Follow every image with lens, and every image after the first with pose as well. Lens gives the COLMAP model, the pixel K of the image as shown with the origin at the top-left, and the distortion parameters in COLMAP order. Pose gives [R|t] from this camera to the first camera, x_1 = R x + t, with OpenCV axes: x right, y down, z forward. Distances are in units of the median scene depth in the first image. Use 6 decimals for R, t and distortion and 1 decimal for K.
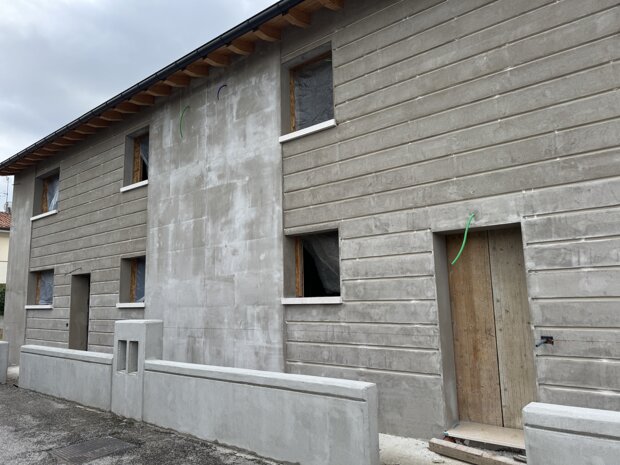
lens RADIAL K [[443.3, 0, 311.9], [0, 443.3, 230.9], [0, 0, 1]] dist [0.048600, -0.068884]
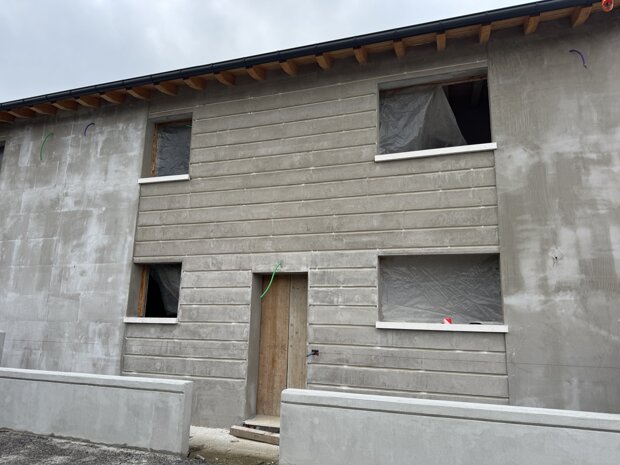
lens RADIAL K [[443.3, 0, 313.6], [0, 443.3, 230.0], [0, 0, 1]] dist [0.048600, -0.068884]
pose [[0.940680, 0.113493, 0.319750, -0.001605], [-0.095031, 0.992808, -0.072817, -0.044517], [-0.325714, 0.038111, 0.944700, -0.340072]]
